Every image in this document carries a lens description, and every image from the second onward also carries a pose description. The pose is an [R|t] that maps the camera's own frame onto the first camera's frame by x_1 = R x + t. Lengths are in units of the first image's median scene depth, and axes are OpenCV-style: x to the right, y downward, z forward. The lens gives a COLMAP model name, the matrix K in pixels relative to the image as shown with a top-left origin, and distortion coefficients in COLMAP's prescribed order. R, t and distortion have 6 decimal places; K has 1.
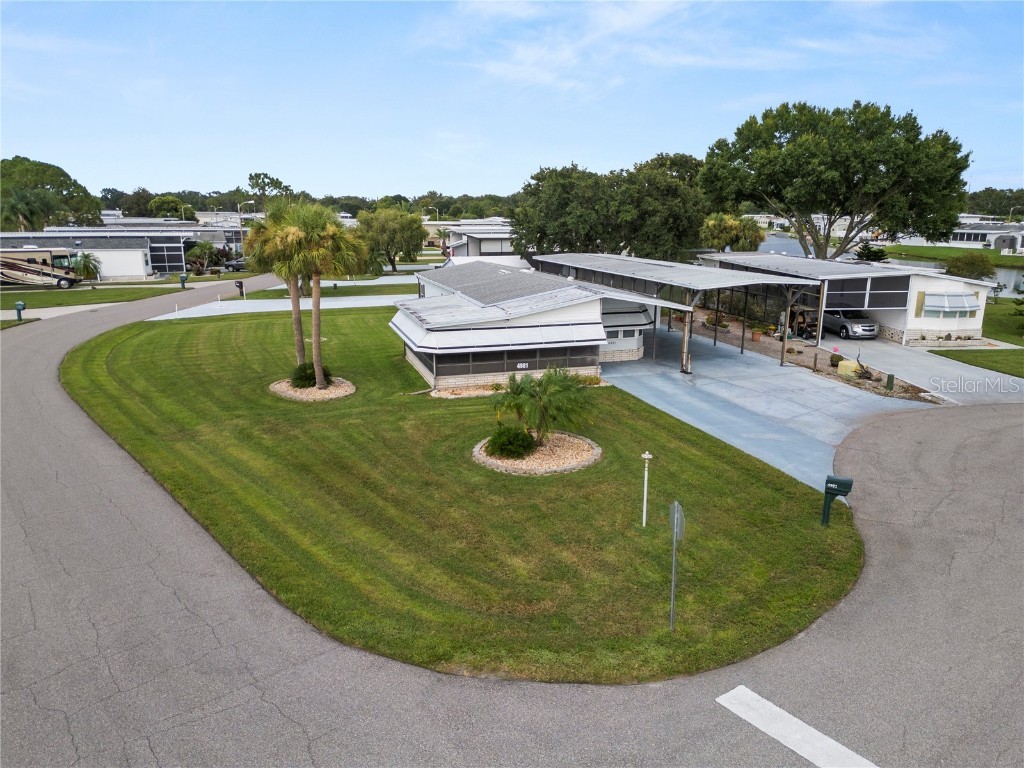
lens RADIAL K [[714.7, 0, 512.9], [0, 714.7, 393.5], [0, 0, 1]] dist [0.077798, -0.074345]
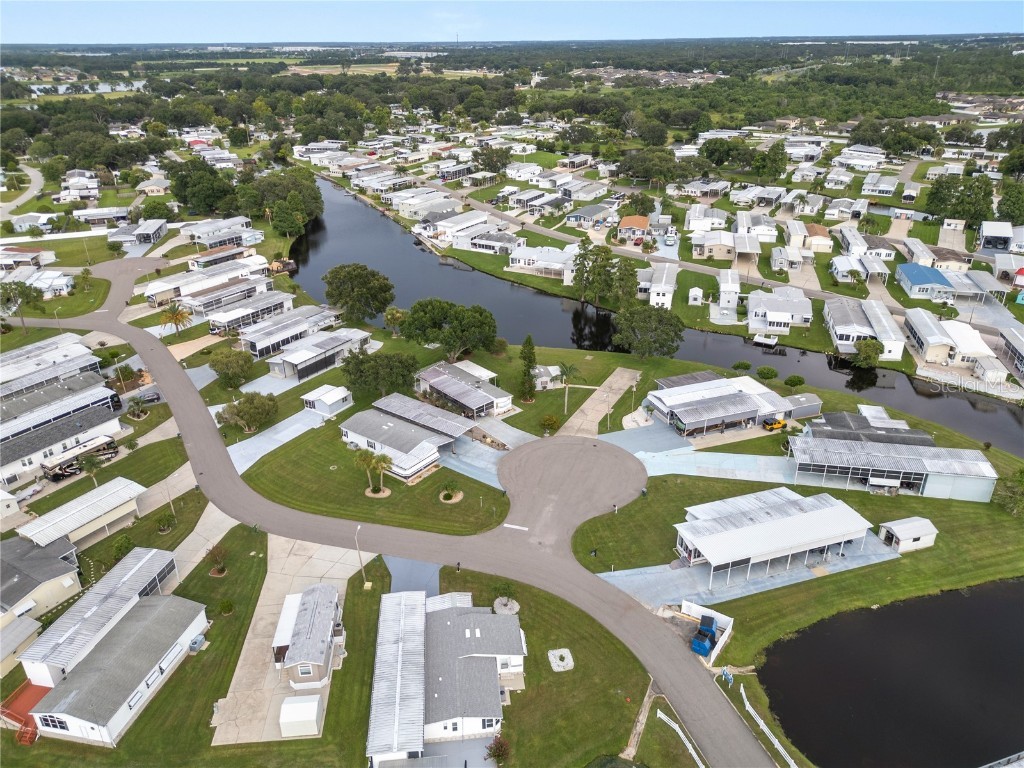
lens RADIAL K [[714.7, 0, 512.9], [0, 714.7, 393.5], [0, 0, 1]] dist [0.077798, -0.074345]
pose [[0.816996, -0.264694, 0.512303, -1.316540], [0.153486, 0.956194, 0.249269, -1.183816], [-0.555841, -0.125020, 0.821834, -2.184733]]
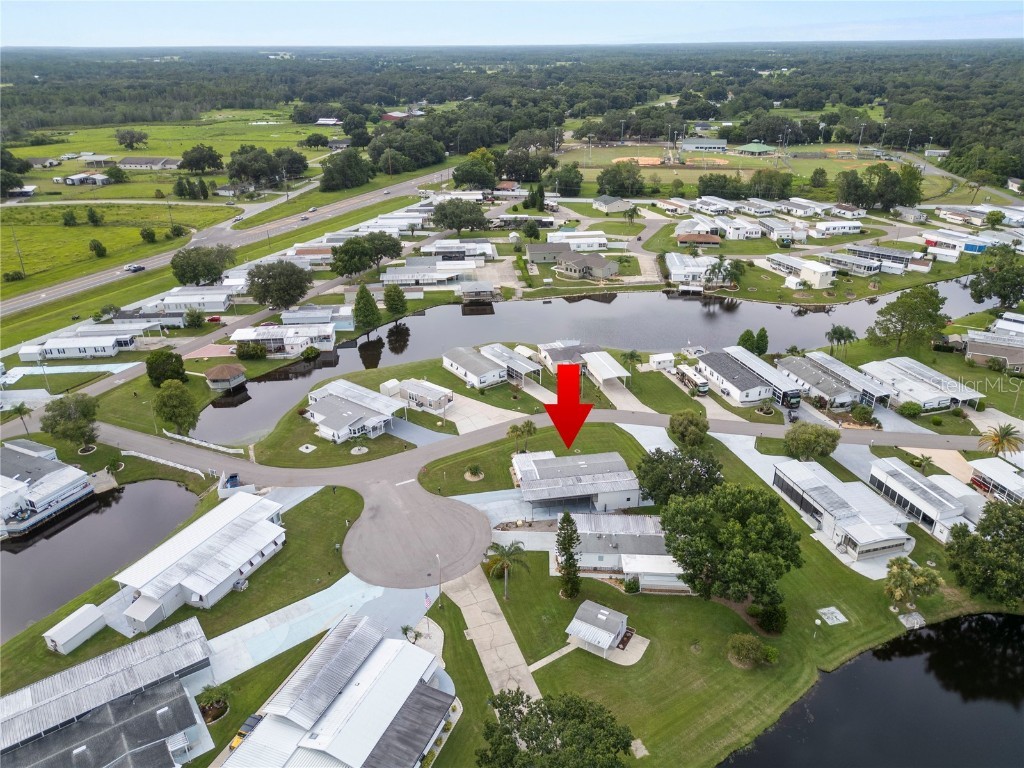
lens RADIAL K [[714.7, 0, 512.9], [0, 714.7, 393.5], [0, 0, 1]] dist [0.077798, -0.074345]
pose [[-0.138284, 0.430611, -0.891881, 3.344709], [-0.237898, 0.859725, 0.451971, -2.193164], [0.961396, 0.274677, -0.016445, 0.782798]]
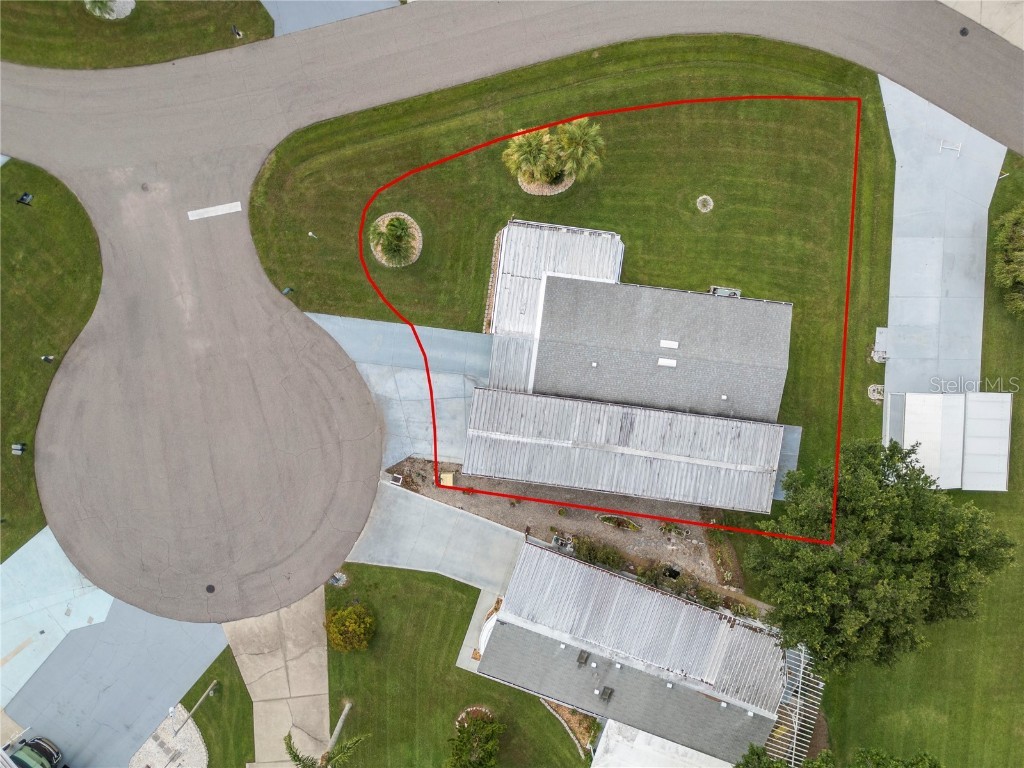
lens RADIAL K [[720.4, 0, 512.0], [0, 720.4, 384.0], [0, 0, 1]] dist [0.072111, -0.072471]
pose [[-0.421698, 0.906277, 0.028854, 0.150533], [-0.234131, -0.139576, 0.962134, -1.511186], [0.875987, 0.398974, 0.271047, 0.557551]]
